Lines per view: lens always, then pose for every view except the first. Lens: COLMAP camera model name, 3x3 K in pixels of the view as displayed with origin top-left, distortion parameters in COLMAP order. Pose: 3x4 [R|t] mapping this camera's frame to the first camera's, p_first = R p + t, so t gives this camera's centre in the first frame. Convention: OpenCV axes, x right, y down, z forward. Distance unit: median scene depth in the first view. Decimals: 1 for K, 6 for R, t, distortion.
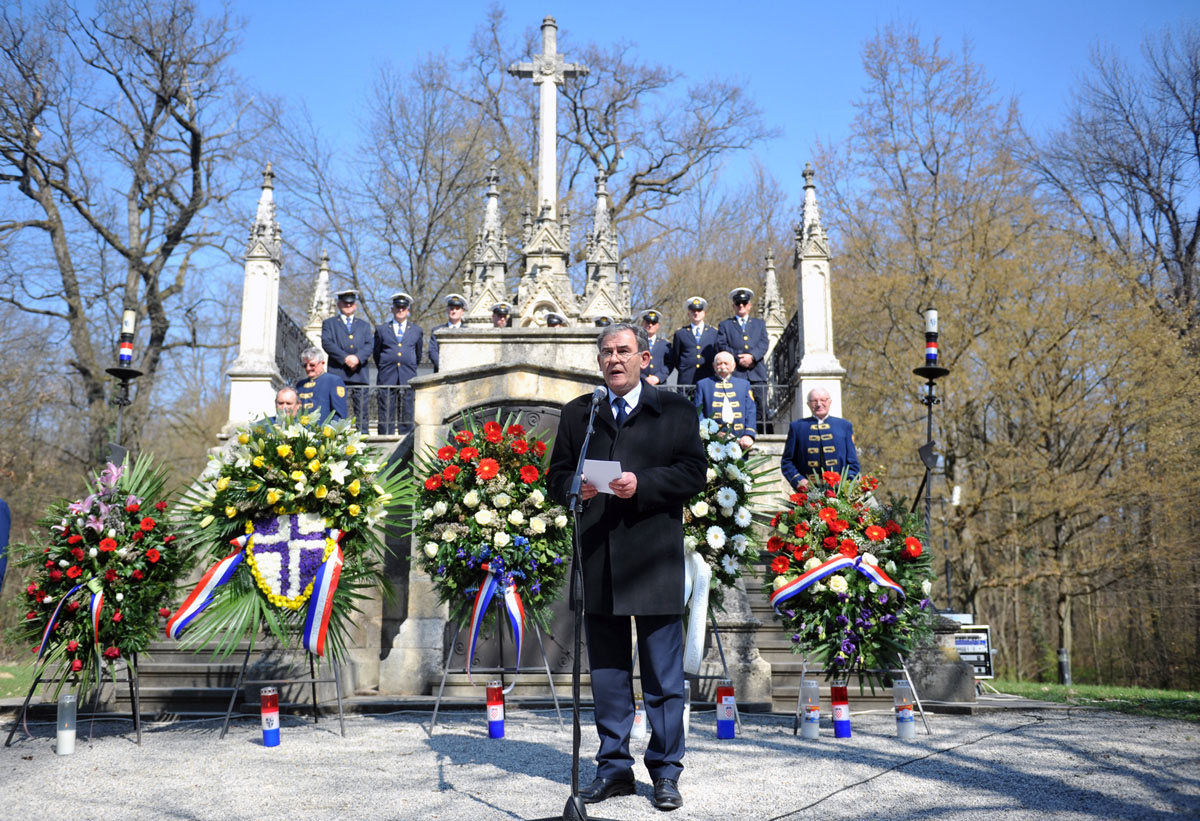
lens RADIAL K [[1171.6, 0, 598.8], [0, 1171.6, 414.6], [0, 0, 1]] dist [0.013684, 0.000000]
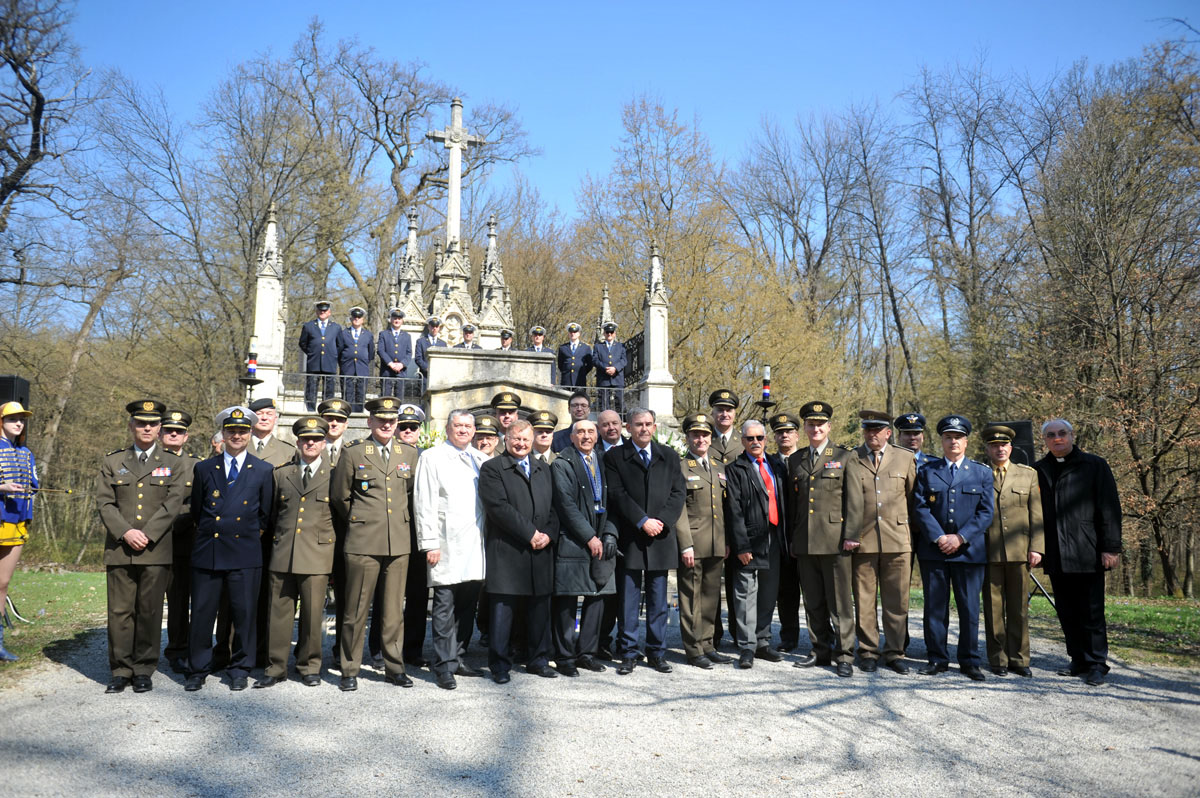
lens RADIAL K [[992.4, 0, 600.2], [0, 992.4, 396.7], [0, 0, 1]] dist [-0.031648, -0.000933]
pose [[0.954502, 0.043214, 0.295056, -0.214728], [-0.058615, 0.997330, 0.043548, -0.056984], [-0.292387, -0.058861, 0.954487, -0.163271]]
